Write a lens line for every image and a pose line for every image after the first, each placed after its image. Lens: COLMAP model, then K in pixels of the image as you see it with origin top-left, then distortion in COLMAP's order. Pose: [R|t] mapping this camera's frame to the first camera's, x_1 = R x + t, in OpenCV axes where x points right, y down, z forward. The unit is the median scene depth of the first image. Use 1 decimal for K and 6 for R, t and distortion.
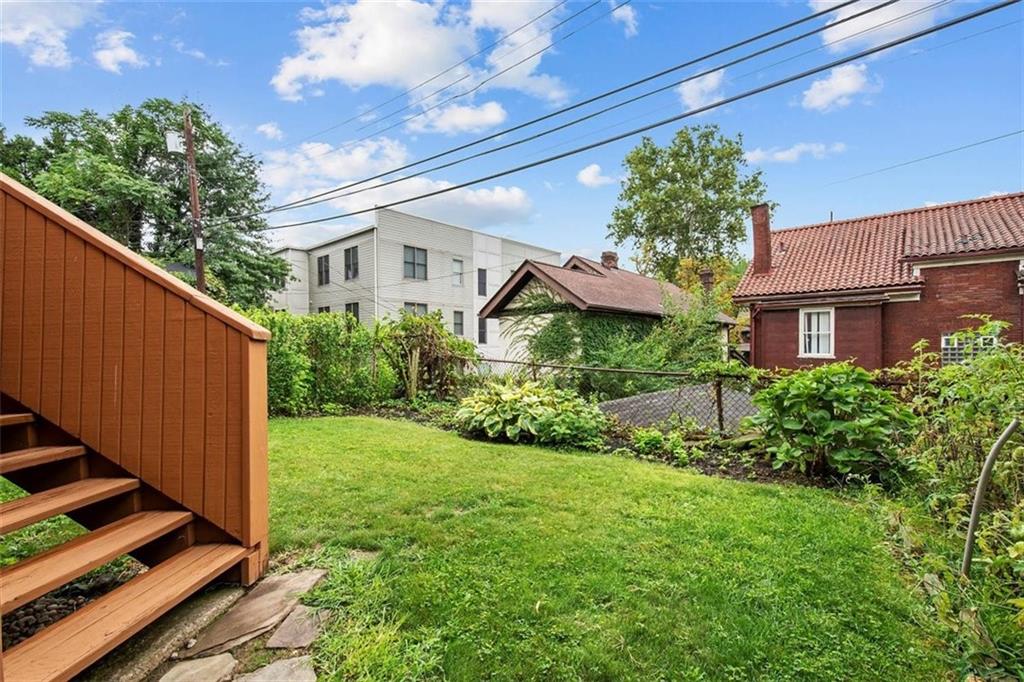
lens RADIAL K [[441.4, 0, 522.4], [0, 441.4, 348.3], [0, 0, 1]] dist [0.015888, -0.005250]
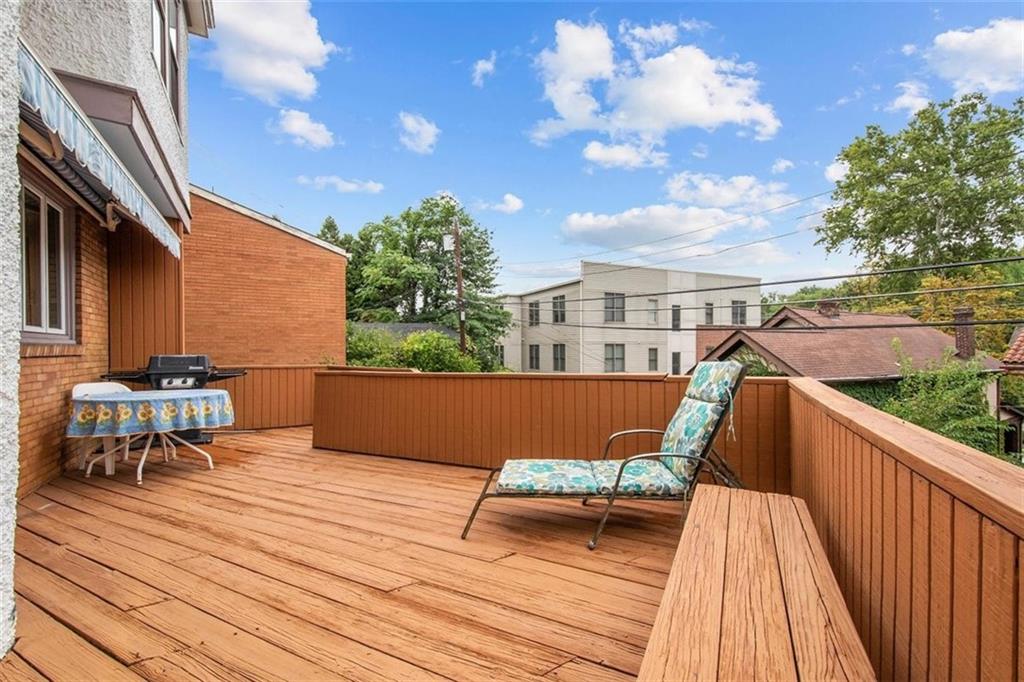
lens RADIAL K [[441.4, 0, 522.4], [0, 441.4, 348.3], [0, 0, 1]] dist [0.015888, -0.005250]
pose [[0.927188, 0.006123, -0.374547, -0.045317], [-0.006058, 0.999981, 0.001351, -0.096336], [0.374548, 0.001016, 0.927207, -0.104717]]
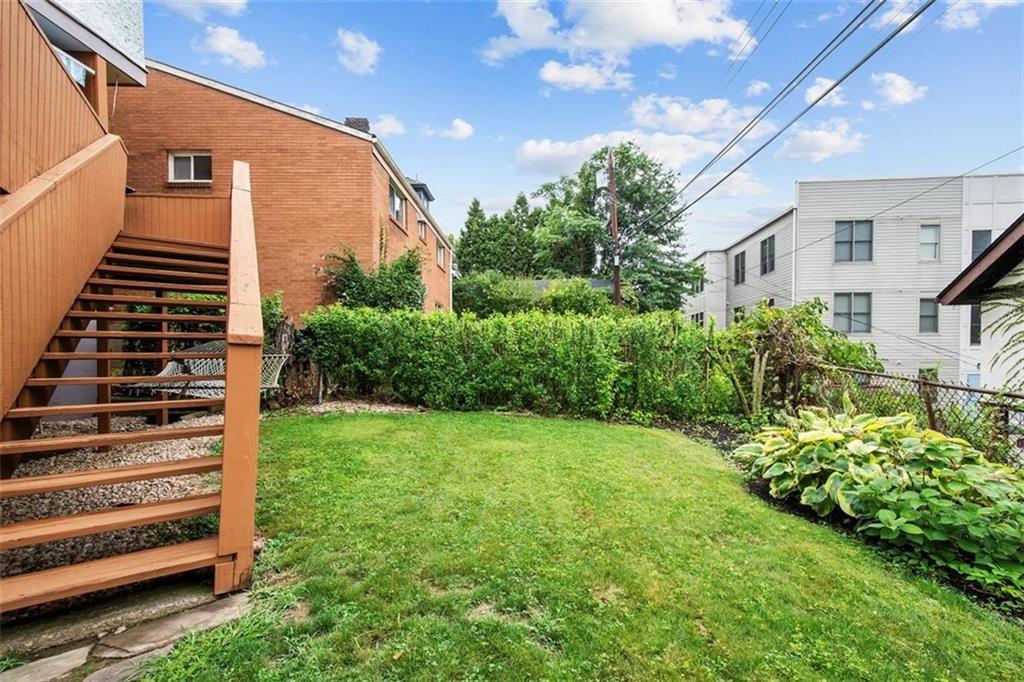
lens RADIAL K [[443.4, 0, 531.9], [0, 443.4, 360.8], [0, 0, 1]] dist [0.014069, -0.000535]
pose [[0.605362, 0.021314, -0.795665, 0.047486], [-0.002938, 0.999694, 0.024544, -0.000764], [0.795945, -0.012521, 0.605239, 0.077891]]
